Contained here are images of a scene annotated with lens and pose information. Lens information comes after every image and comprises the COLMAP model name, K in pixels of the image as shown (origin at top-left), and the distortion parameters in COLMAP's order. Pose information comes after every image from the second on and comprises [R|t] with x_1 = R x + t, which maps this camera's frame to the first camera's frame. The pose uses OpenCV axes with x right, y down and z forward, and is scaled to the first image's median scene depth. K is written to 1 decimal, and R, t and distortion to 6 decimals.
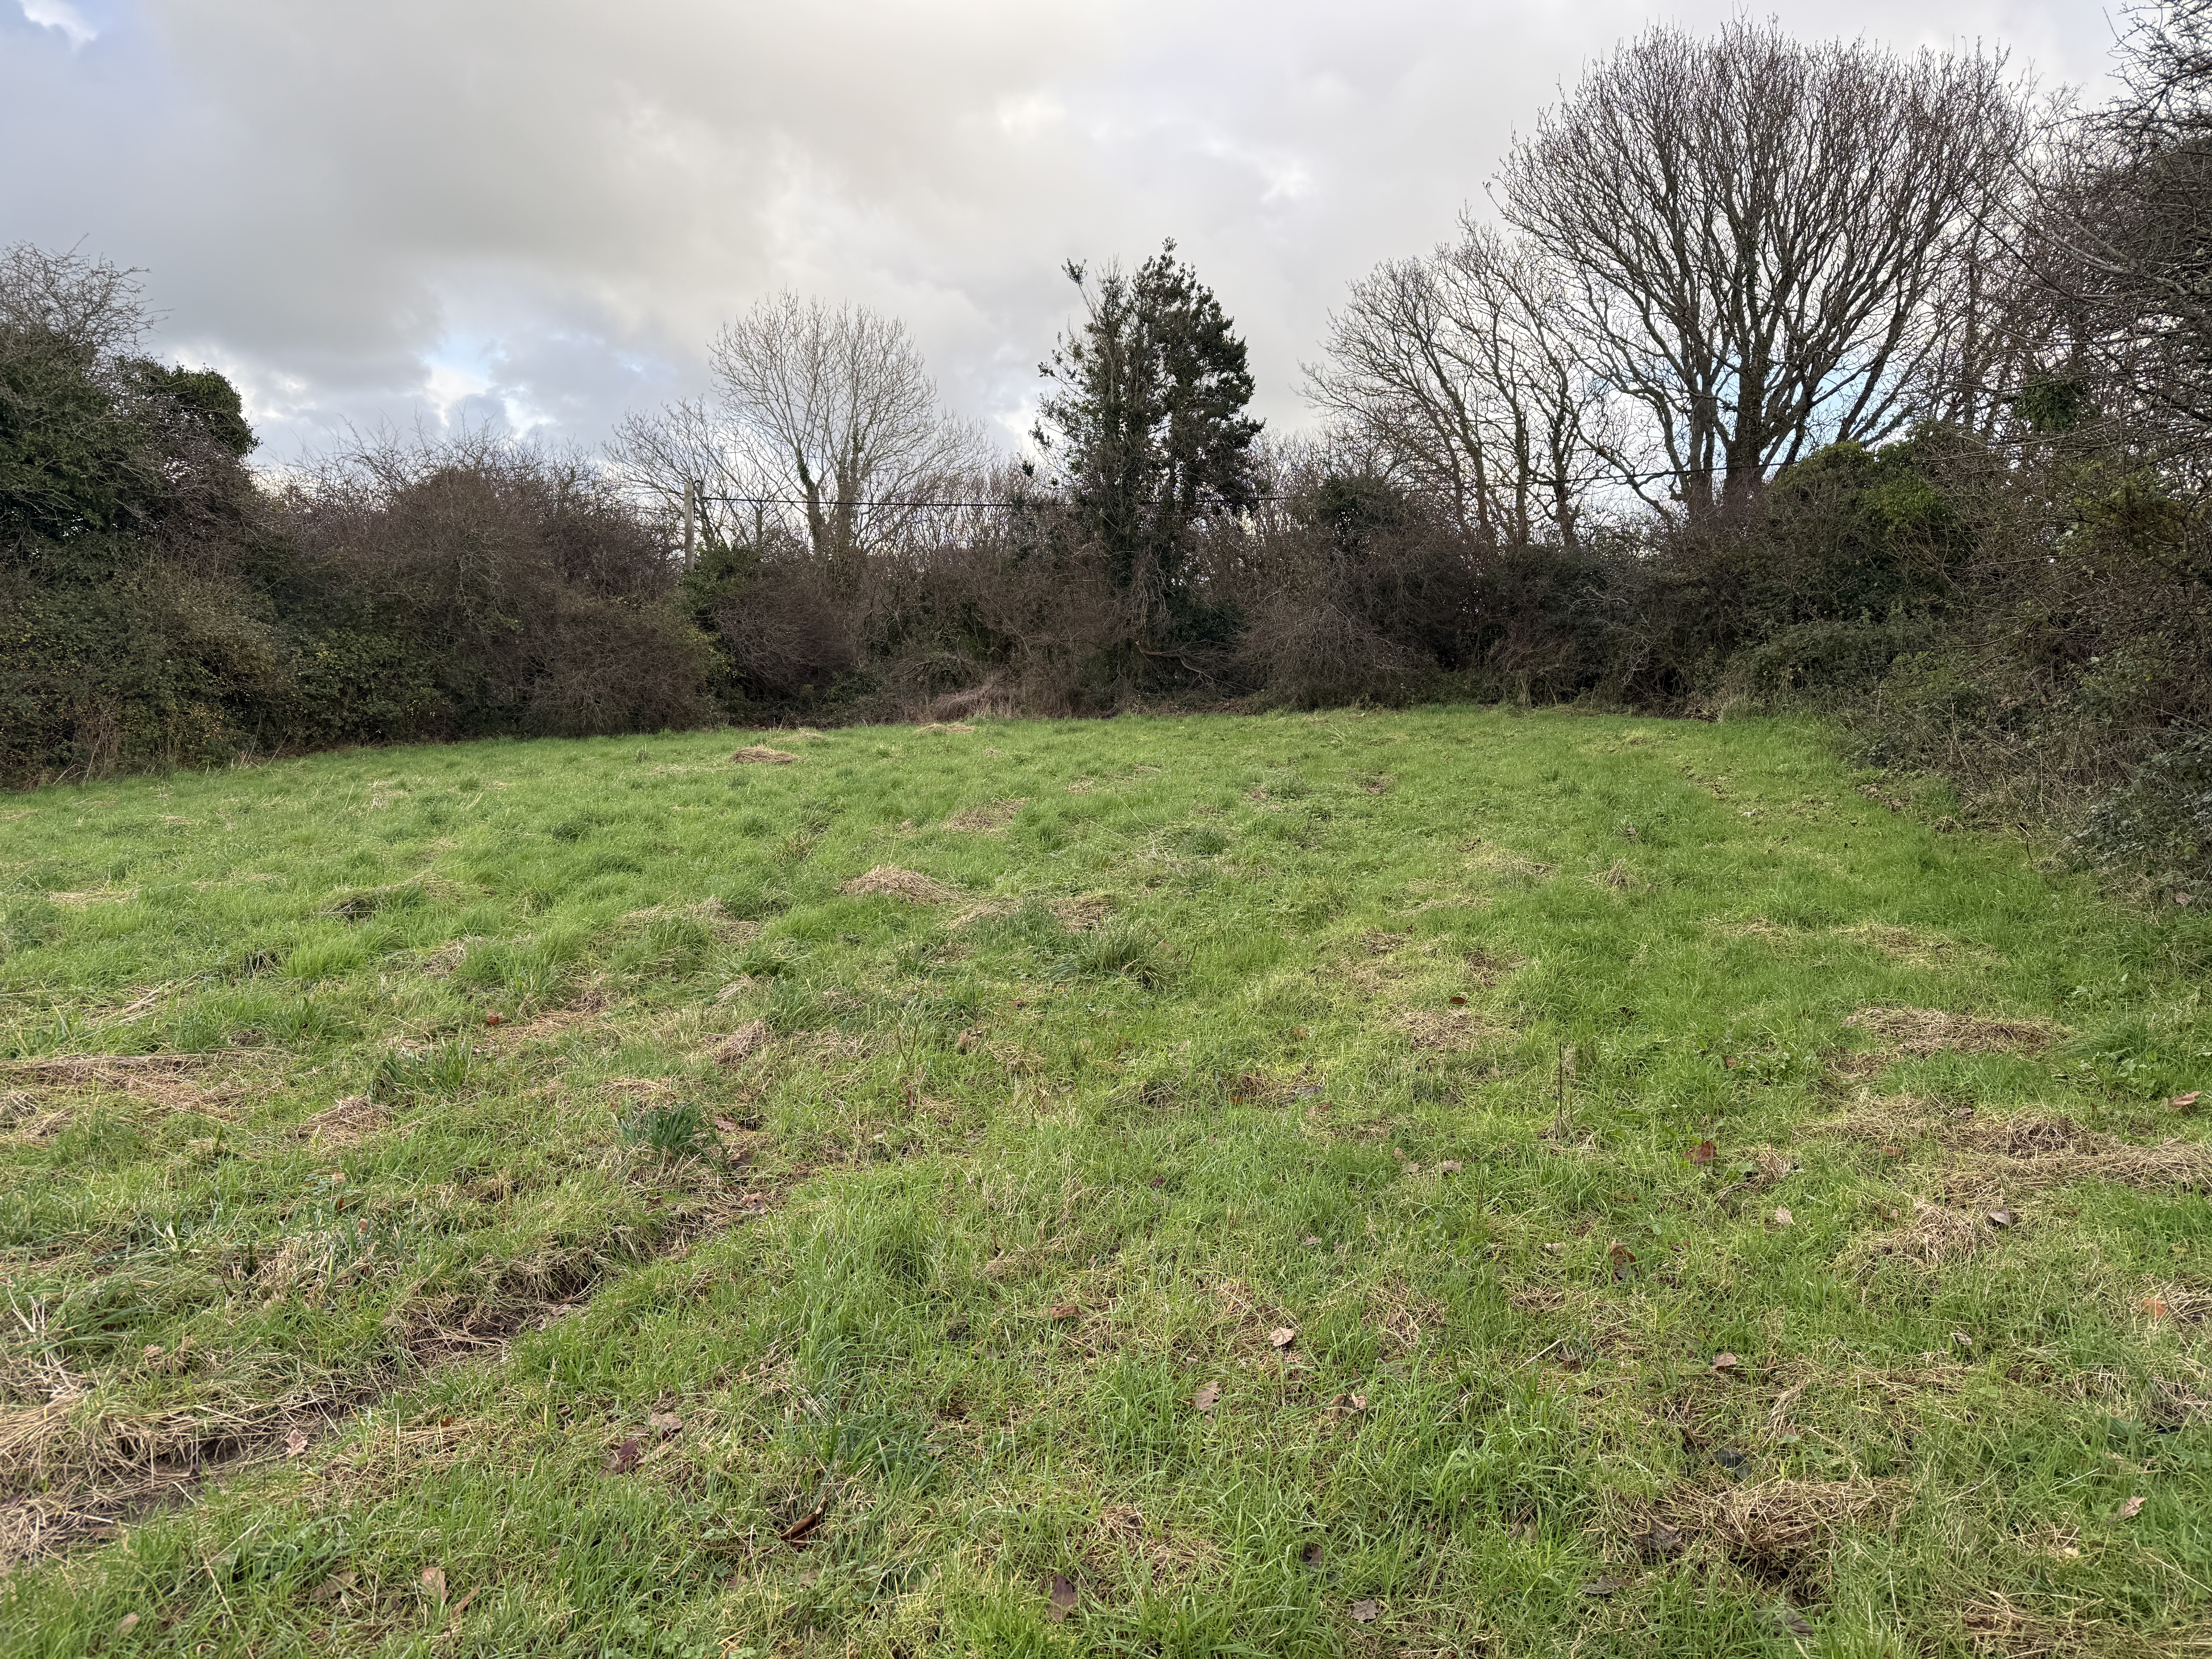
lens RADIAL K [[1545.7, 0, 1120.2], [0, 1545.7, 818.4], [0, 0, 1]] dist [0.195260, -0.394147]
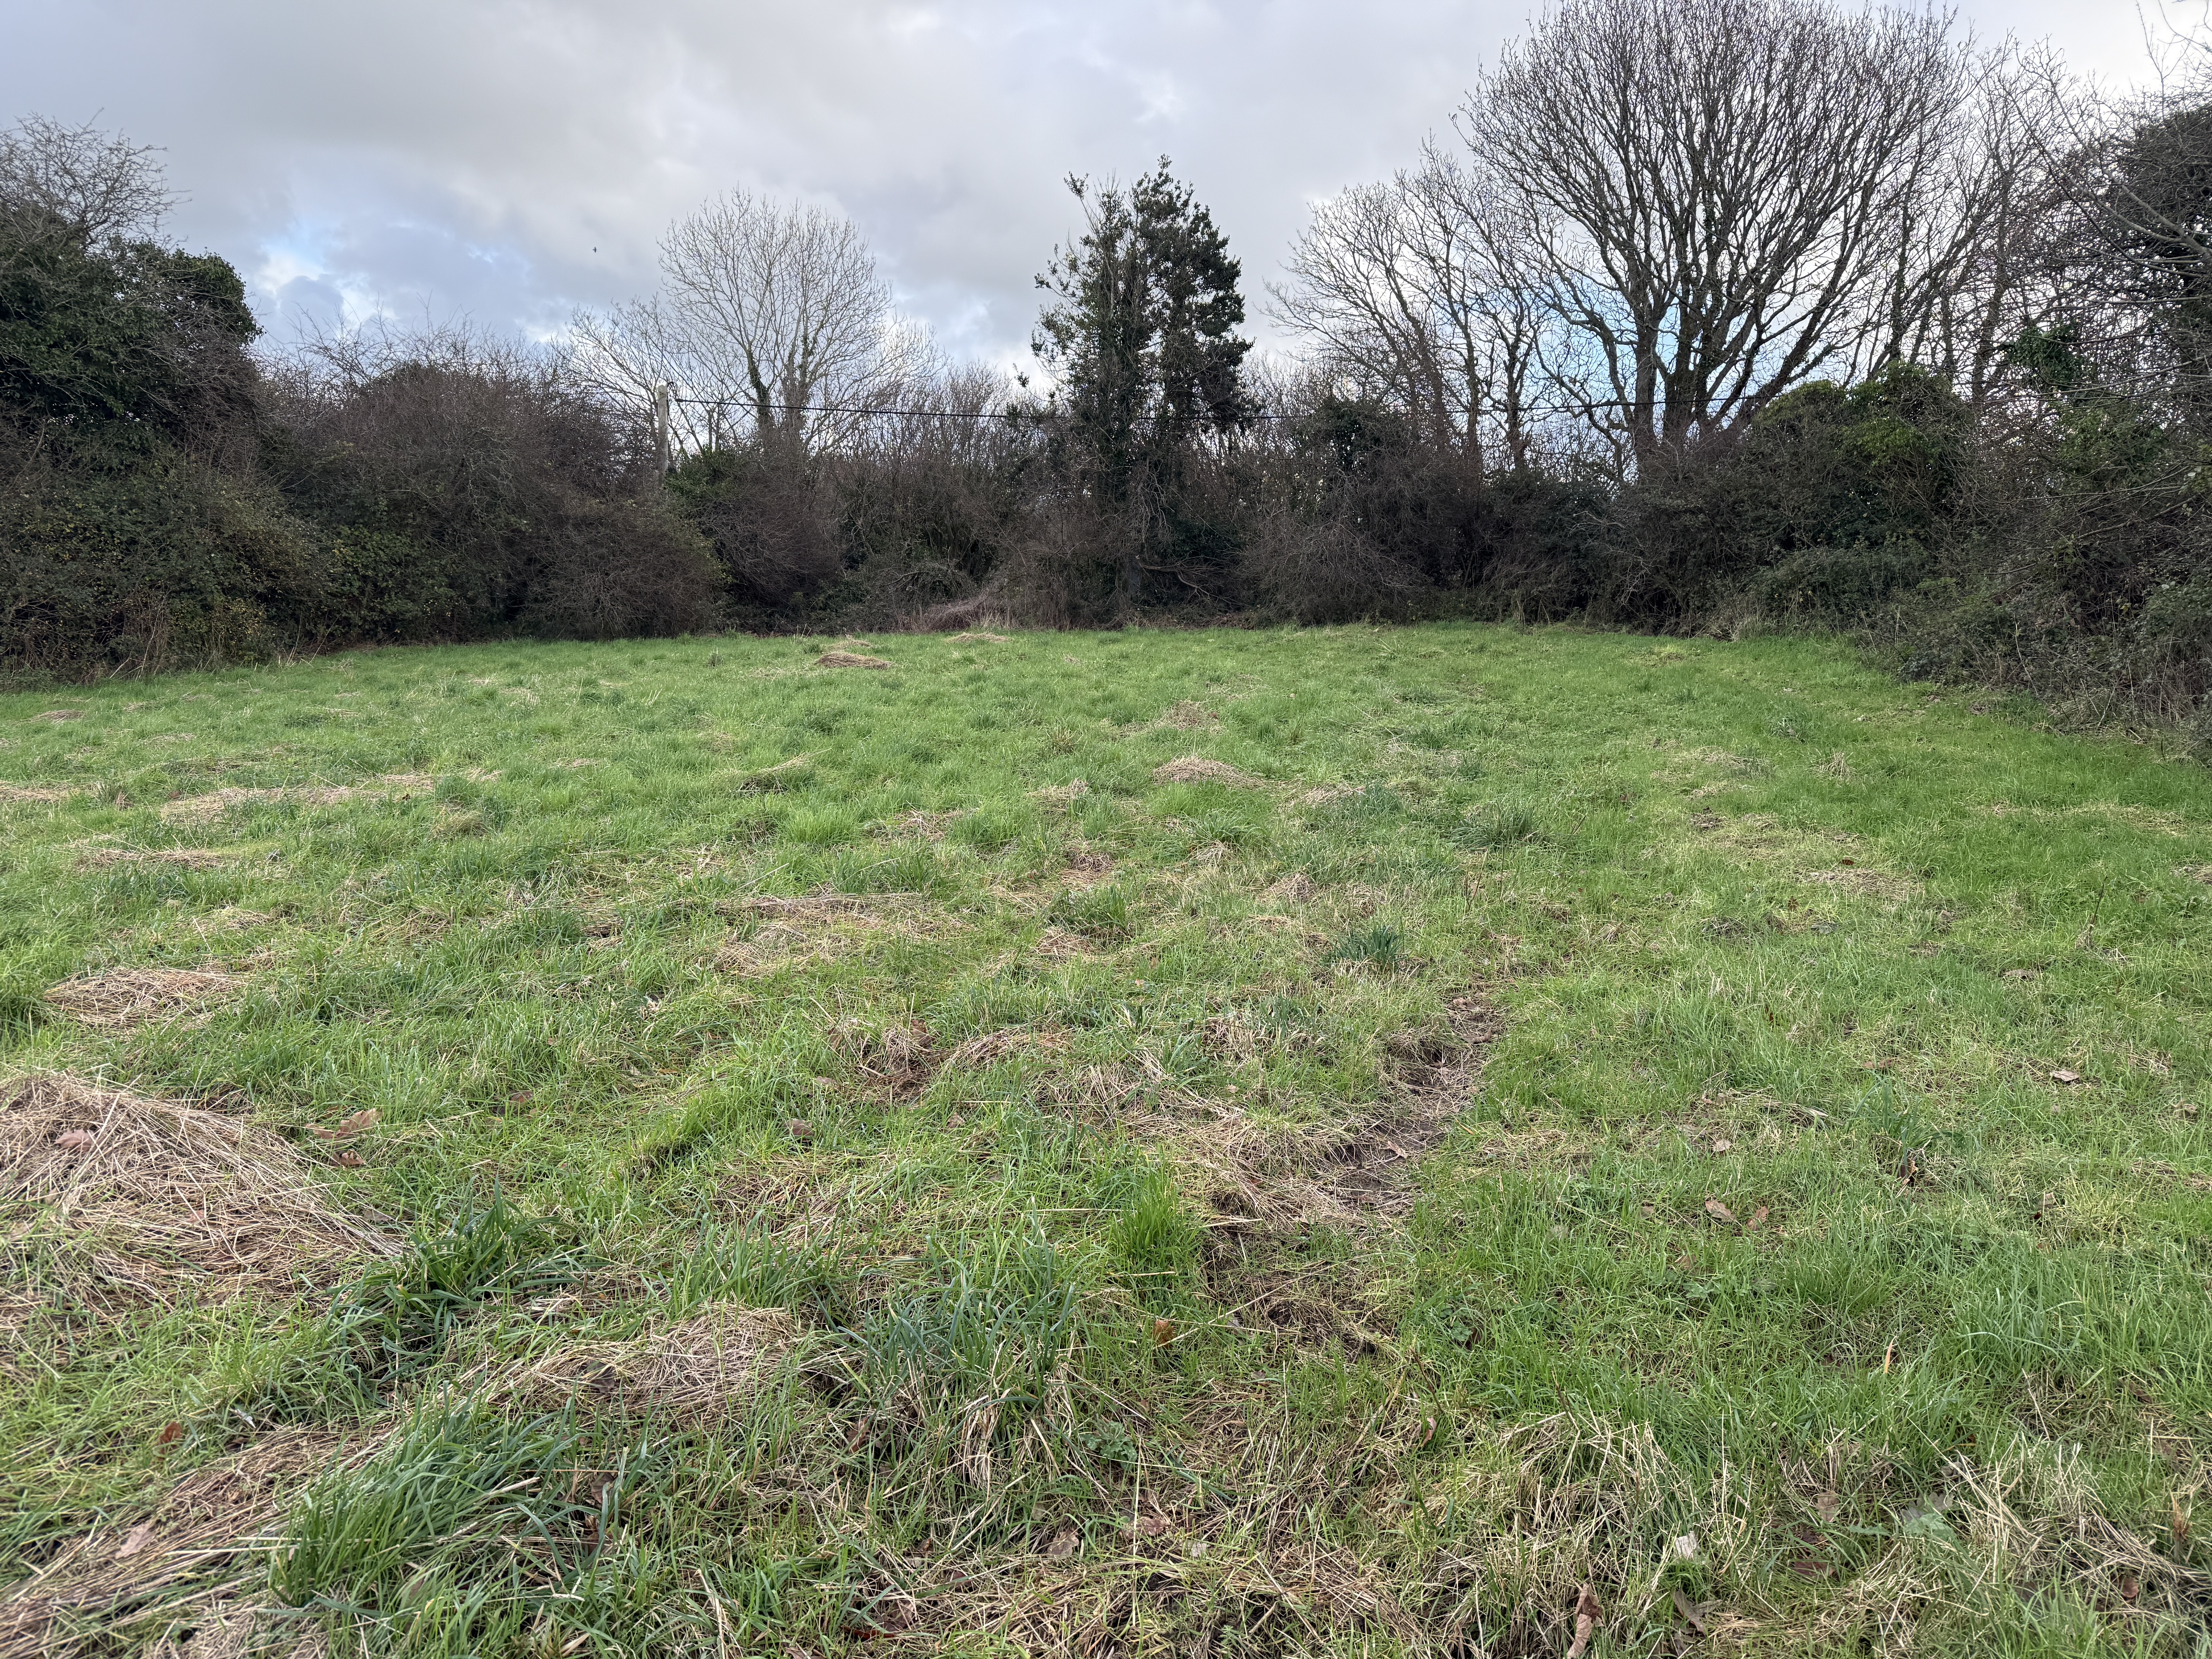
lens RADIAL K [[1571.2, 0, 1106.5], [0, 1571.2, 783.0], [0, 0, 1]] dist [0.189428, -0.407882]
pose [[0.995326, 0.005898, 0.096390, -0.103502], [-0.008591, 0.999584, 0.027542, 0.006567], [-0.096187, -0.028241, 0.994963, -0.030419]]
